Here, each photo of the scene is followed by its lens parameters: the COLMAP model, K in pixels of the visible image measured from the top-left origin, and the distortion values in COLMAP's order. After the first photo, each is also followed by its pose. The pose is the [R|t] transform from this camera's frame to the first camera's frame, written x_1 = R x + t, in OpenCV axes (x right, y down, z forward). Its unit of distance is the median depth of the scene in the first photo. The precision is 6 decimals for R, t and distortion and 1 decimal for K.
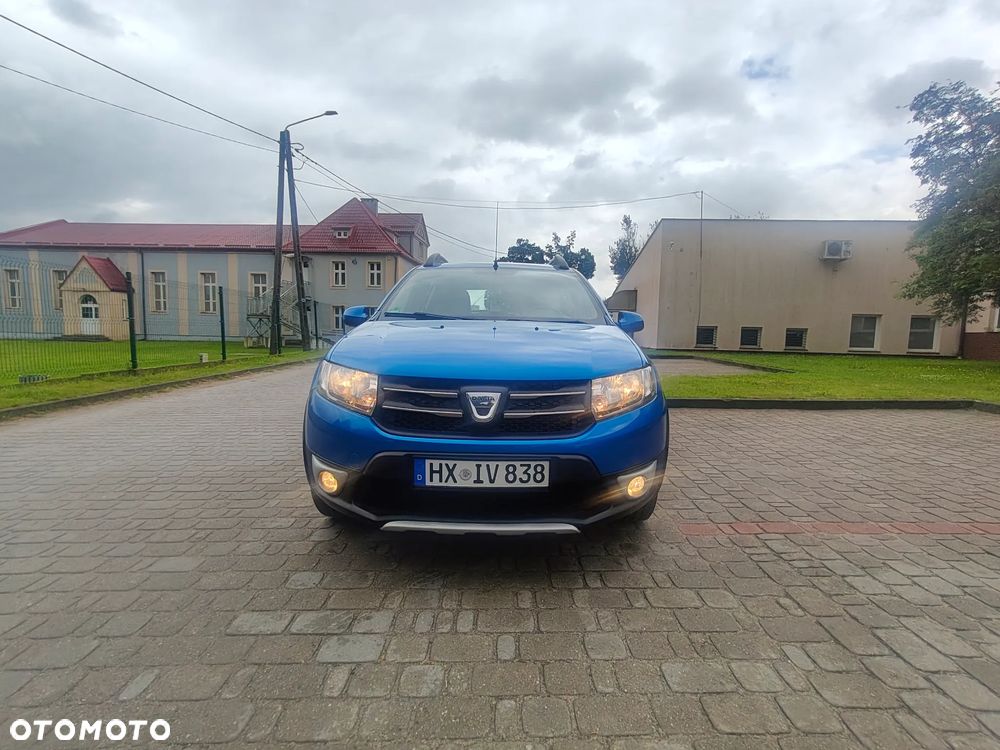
lens RADIAL K [[490.0, 0, 512.5], [0, 490.0, 374.4], [0, 0, 1]] dist [0.005203, 0.001032]
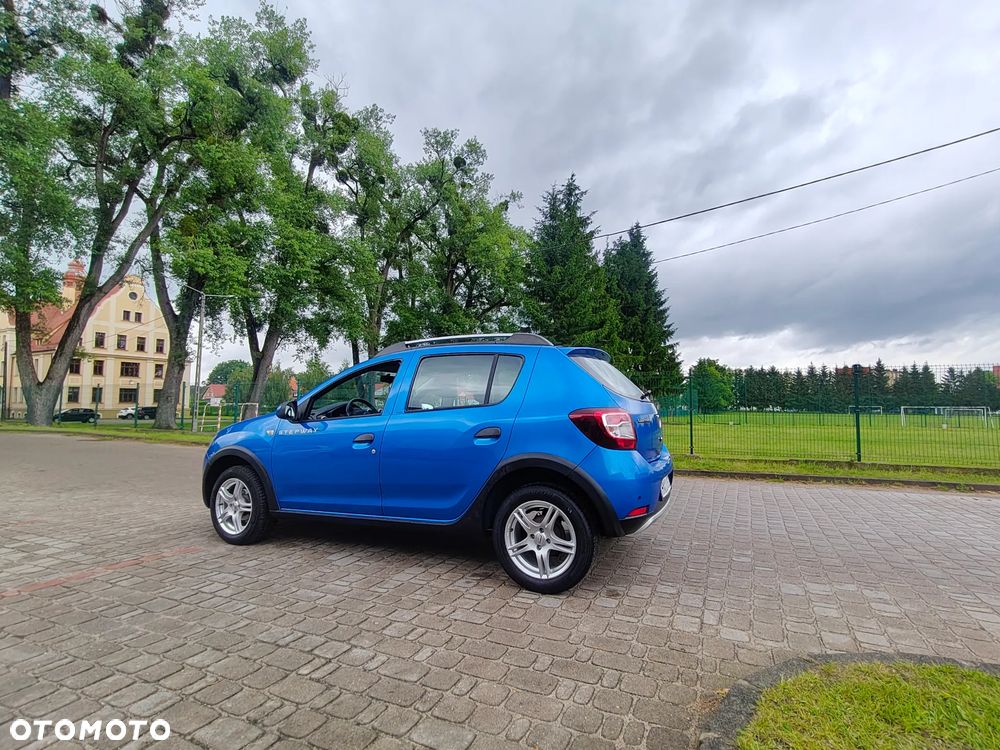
lens RADIAL K [[496.0, 0, 501.9], [0, 496.0, 381.4], [0, 0, 1]] dist [0.007349, 0.000165]
pose [[-0.444195, -0.066216, -0.893480, 0.842569], [-0.091169, 0.995429, -0.028447, -0.150525], [0.891279, 0.068822, -0.448202, 1.569252]]
